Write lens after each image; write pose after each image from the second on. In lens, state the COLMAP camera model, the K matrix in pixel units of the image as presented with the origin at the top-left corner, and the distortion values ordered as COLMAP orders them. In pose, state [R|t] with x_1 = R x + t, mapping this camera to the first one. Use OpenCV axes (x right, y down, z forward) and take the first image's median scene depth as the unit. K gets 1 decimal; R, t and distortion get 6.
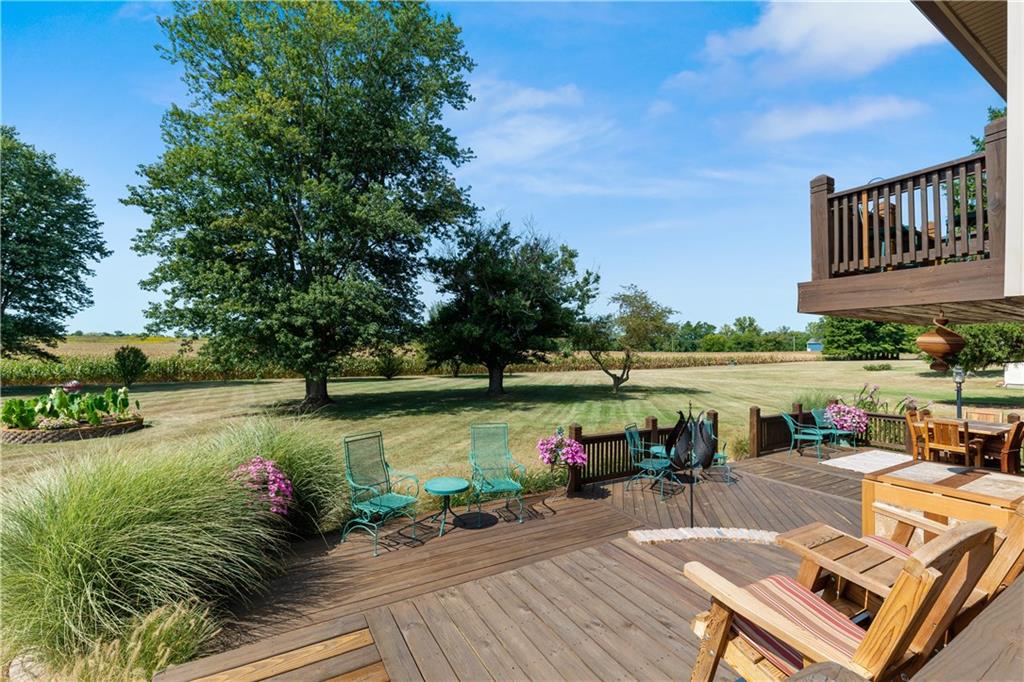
lens RADIAL K [[433.7, 0, 514.3], [0, 433.7, 336.8], [0, 0, 1]] dist [0.013395, -0.011606]
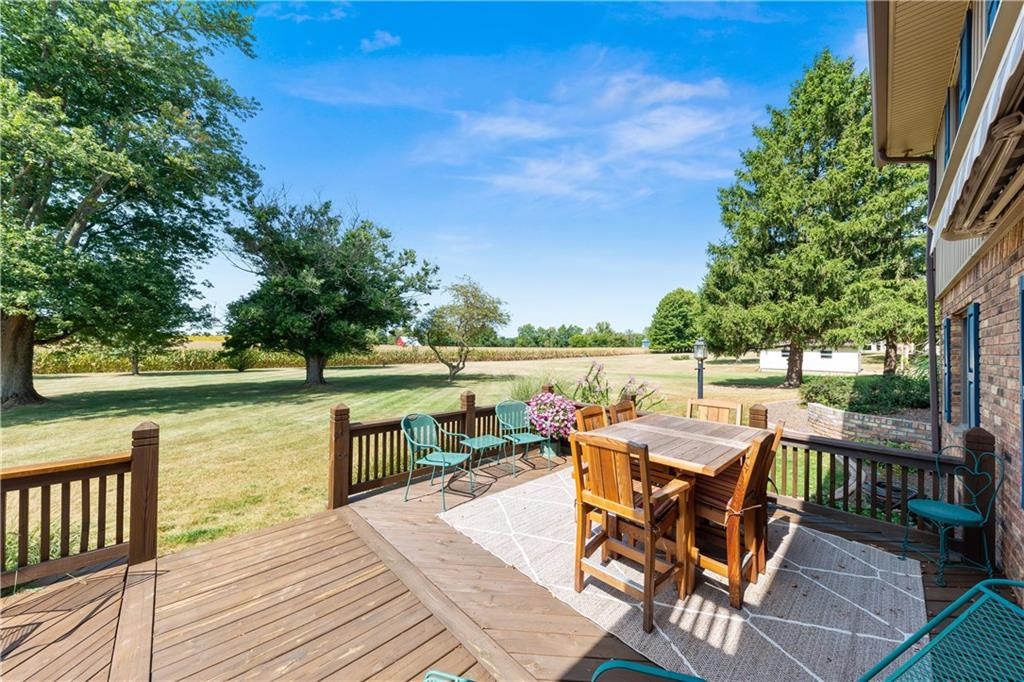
lens RADIAL K [[357.9, 0, 509.0], [0, 357.9, 346.1], [0, 0, 1]] dist [0.001638, -0.002199]
pose [[0.972743, 0.002273, 0.231877, 0.173743], [-0.009159, 0.999548, 0.028624, 0.020754], [-0.231707, -0.029967, 0.972324, 0.148930]]
